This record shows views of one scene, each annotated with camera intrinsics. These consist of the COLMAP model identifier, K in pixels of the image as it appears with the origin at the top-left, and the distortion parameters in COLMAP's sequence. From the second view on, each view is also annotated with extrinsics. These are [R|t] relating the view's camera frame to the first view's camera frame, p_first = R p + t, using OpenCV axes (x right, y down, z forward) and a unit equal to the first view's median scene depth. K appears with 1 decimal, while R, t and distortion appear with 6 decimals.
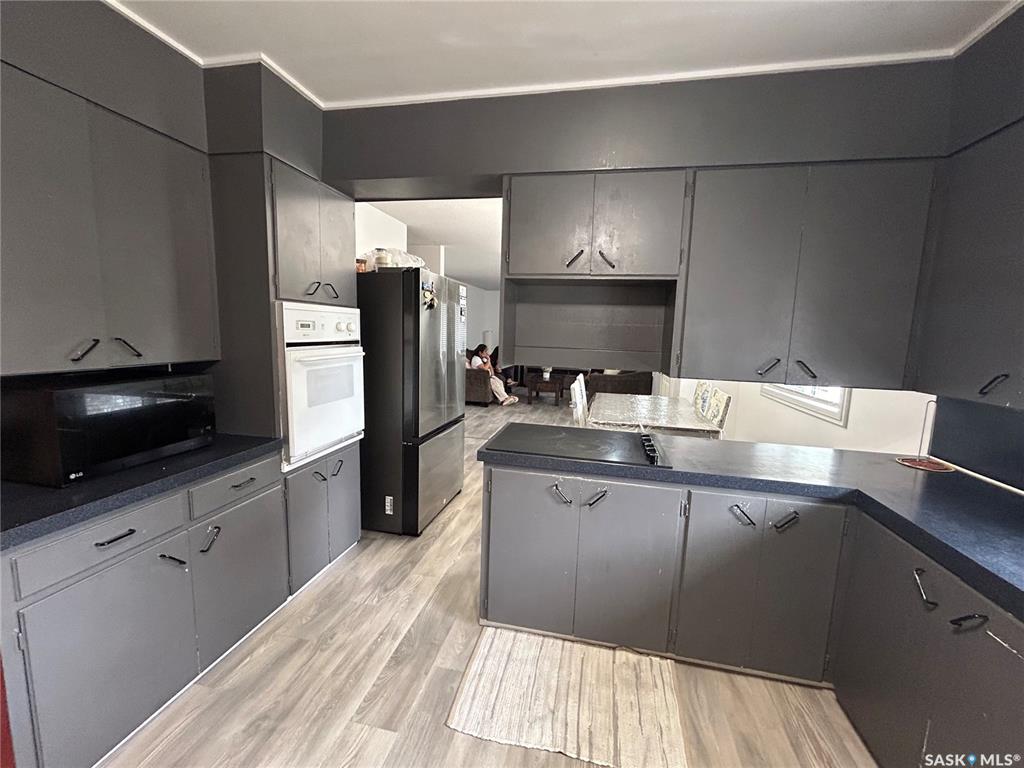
lens RADIAL K [[415.5, 0, 513.8], [0, 415.5, 382.2], [0, 0, 1]] dist [0.000683, 0.000317]
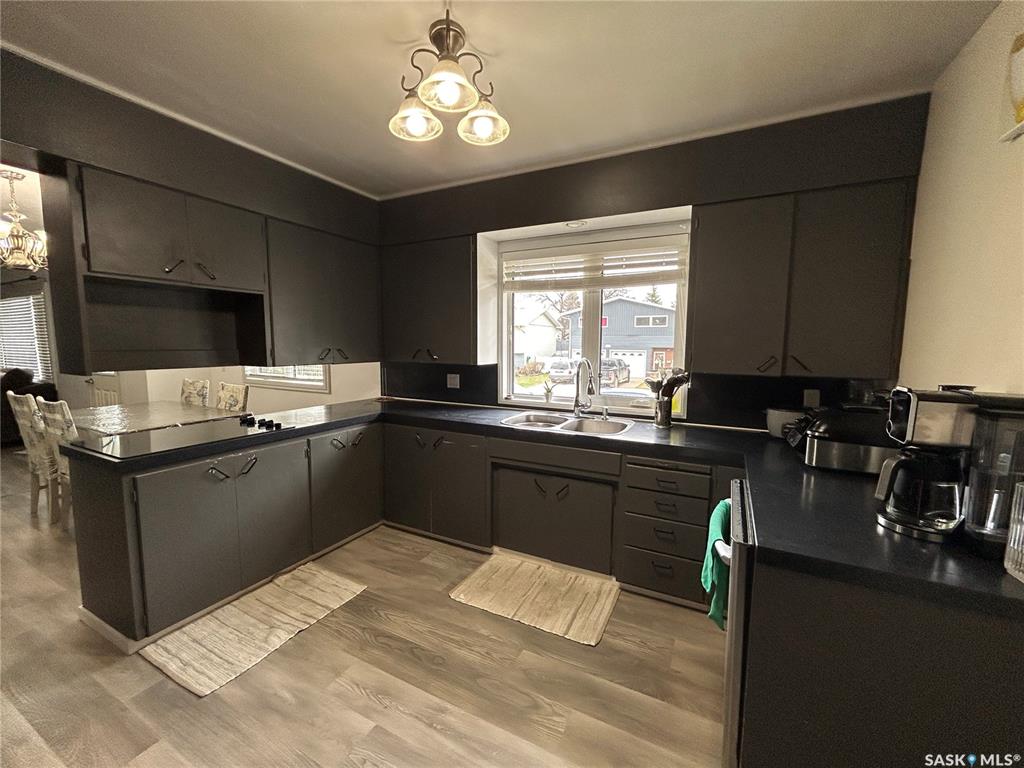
lens RADIAL K [[415.5, 0, 513.8], [0, 415.5, 382.2], [0, 0, 1]] dist [0.000683, 0.000317]
pose [[0.265990, -0.123451, 0.956038, -0.674043], [0.122419, 0.988062, 0.093526, 0.008941], [-0.956171, 0.092161, 0.277928, -0.119255]]
